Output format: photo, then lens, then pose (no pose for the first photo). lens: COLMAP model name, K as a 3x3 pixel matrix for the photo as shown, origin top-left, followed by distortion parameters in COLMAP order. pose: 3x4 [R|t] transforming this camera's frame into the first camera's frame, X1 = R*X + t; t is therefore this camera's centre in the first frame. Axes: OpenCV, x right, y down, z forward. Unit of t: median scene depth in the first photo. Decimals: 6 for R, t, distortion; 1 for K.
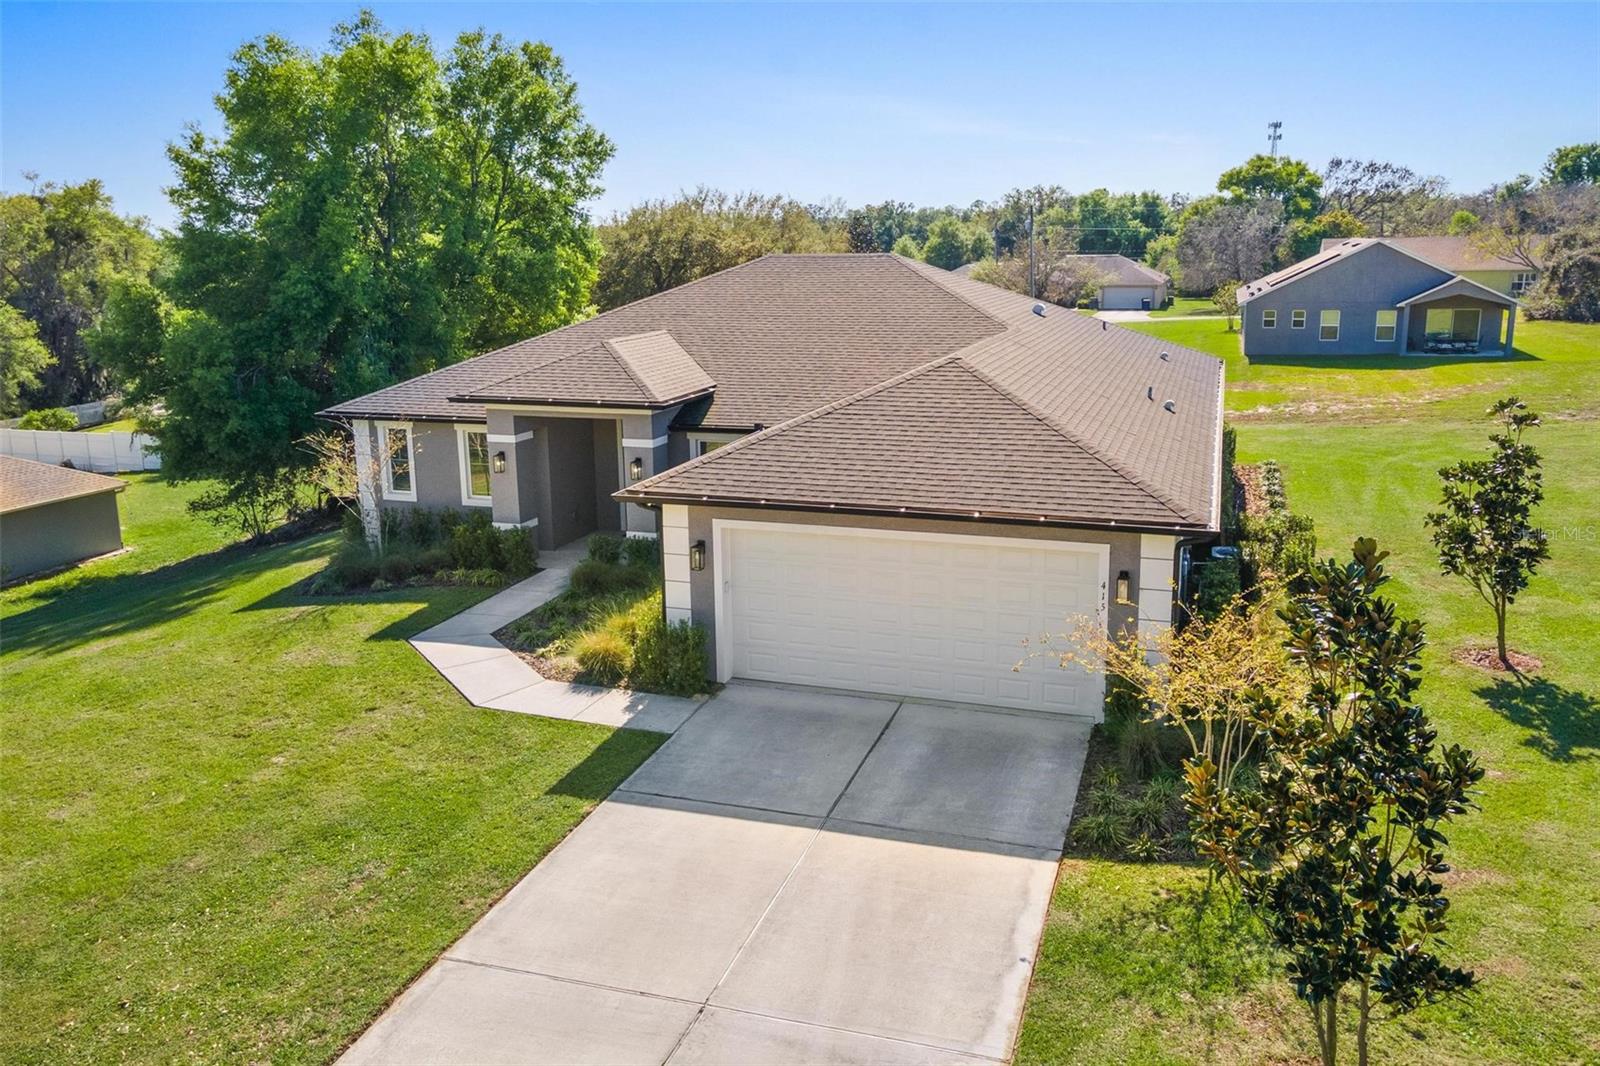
lens RADIAL K [[1246.9, 0, 833.6], [0, 1246.9, 507.5], [0, 0, 1]] dist [0.019123, -0.005349]
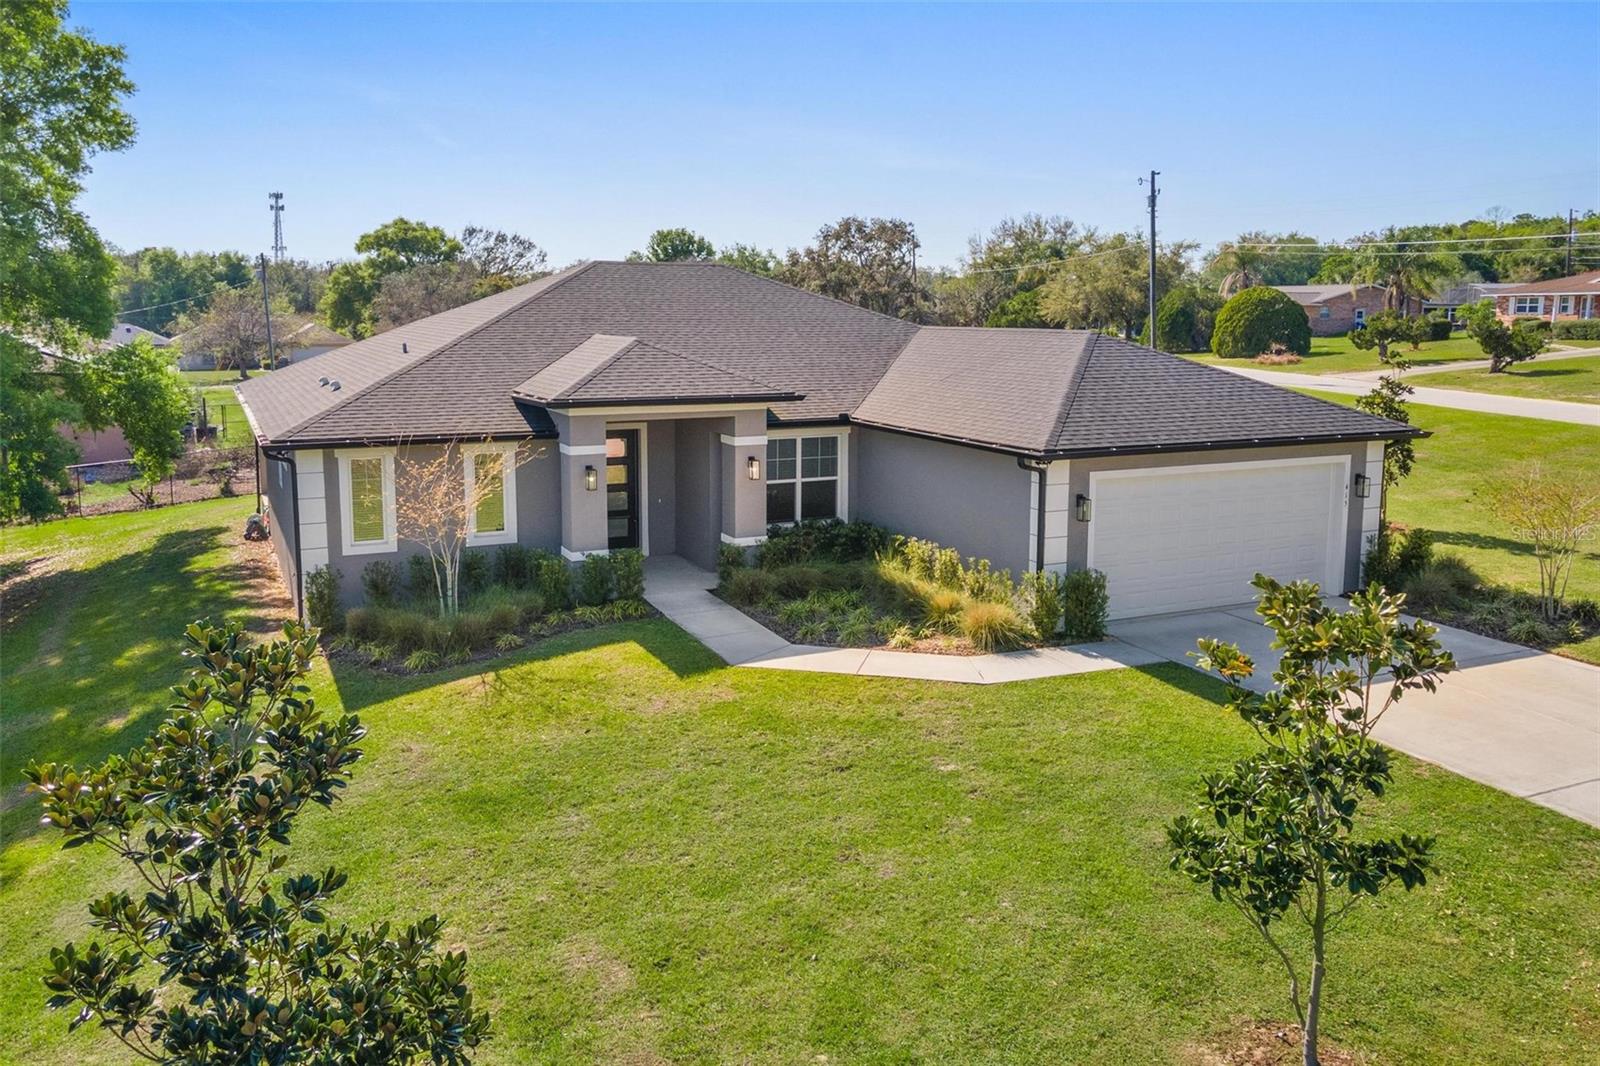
lens RADIAL K [[1246.9, 0, 833.6], [0, 1246.9, 507.5], [0, 0, 1]] dist [0.019123, -0.005349]
pose [[0.716263, -0.096427, 0.691136, -0.974562], [0.136784, 0.990595, -0.003549, 0.012359], [-0.684293, 0.097079, 0.722716, 0.367483]]
